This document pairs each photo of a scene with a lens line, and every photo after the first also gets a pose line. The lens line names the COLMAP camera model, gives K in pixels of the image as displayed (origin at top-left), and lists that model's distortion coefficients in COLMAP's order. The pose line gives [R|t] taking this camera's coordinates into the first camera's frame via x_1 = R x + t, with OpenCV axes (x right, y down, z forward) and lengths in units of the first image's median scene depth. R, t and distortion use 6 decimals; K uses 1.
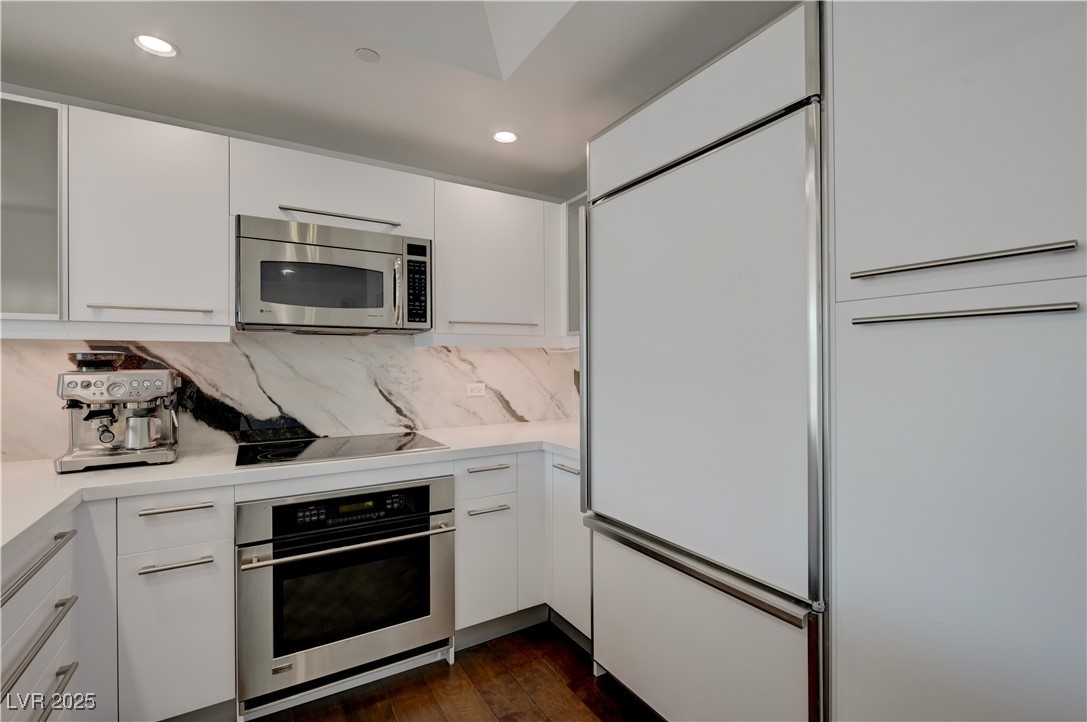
lens RADIAL K [[482.9, 0, 548.0], [0, 482.9, 364.7], [0, 0, 1]] dist [-0.003810, -0.001521]
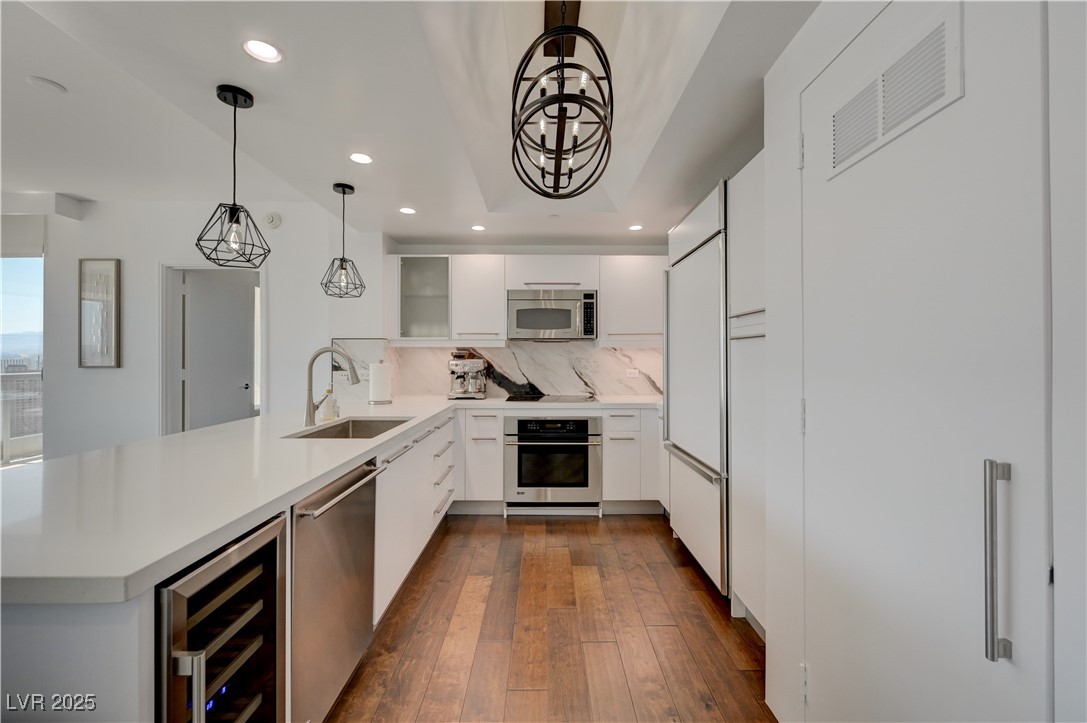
lens RADIAL K [[437.9, 0, 542.5], [0, 437.9, 354.4], [0, 0, 1]] dist [0.012191, -0.000332]
pose [[0.852273, 0.001369, -0.523095, 0.521896], [-0.006959, 0.999938, -0.008721, 0.002964], [0.523050, 0.011073, 0.852230, -0.603591]]
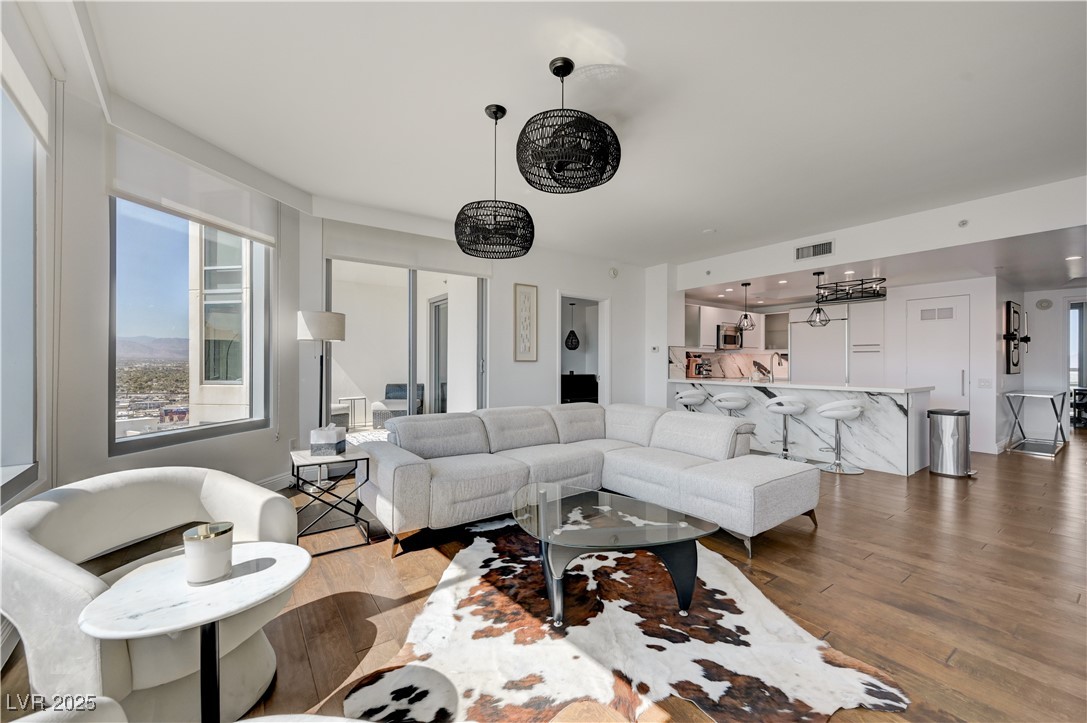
lens RADIAL K [[437.9, 0, 548.6], [0, 437.9, 364.1], [0, 0, 1]] dist [0.012191, -0.000332]
pose [[0.995703, 0.008873, 0.092181, -2.523991], [-0.008388, 0.999949, -0.005650, 0.095345], [-0.092226, 0.004852, 0.995726, -2.874957]]
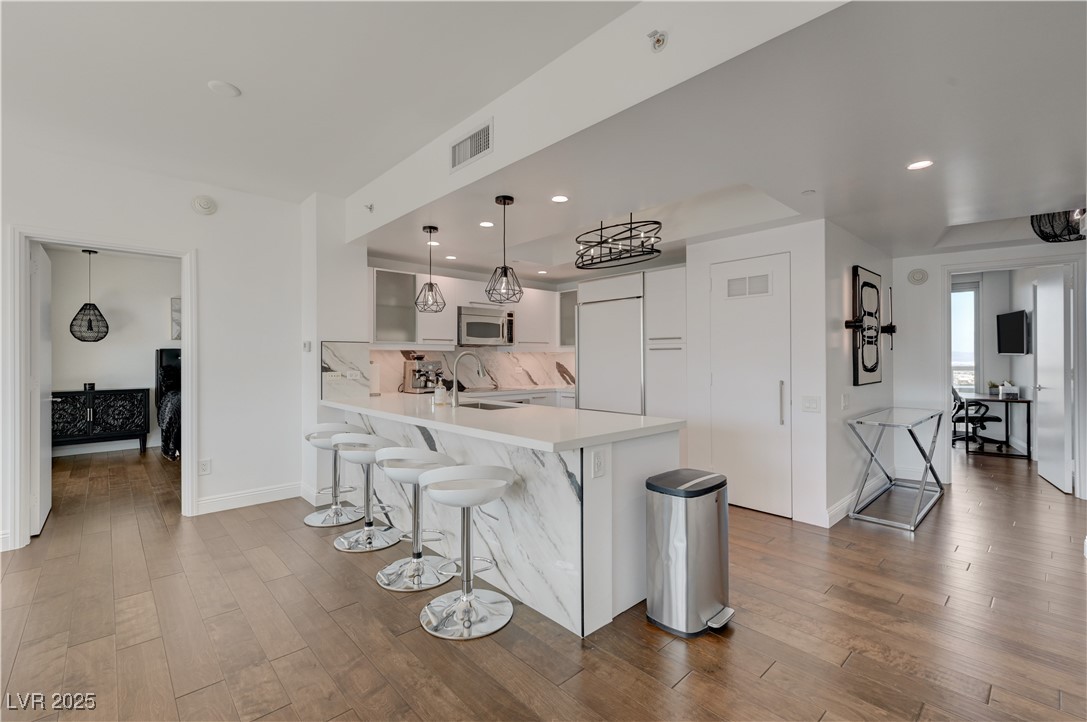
lens RADIAL K [[472.9, 0, 544.0], [0, 472.9, 361.6], [0, 0, 1]] dist [-0.000211, 0.000094]
pose [[0.980089, 0.001222, 0.198553, -0.679278], [-0.000933, 0.999998, -0.001547, 0.019350], [-0.198554, 0.001331, 0.980089, -1.755332]]
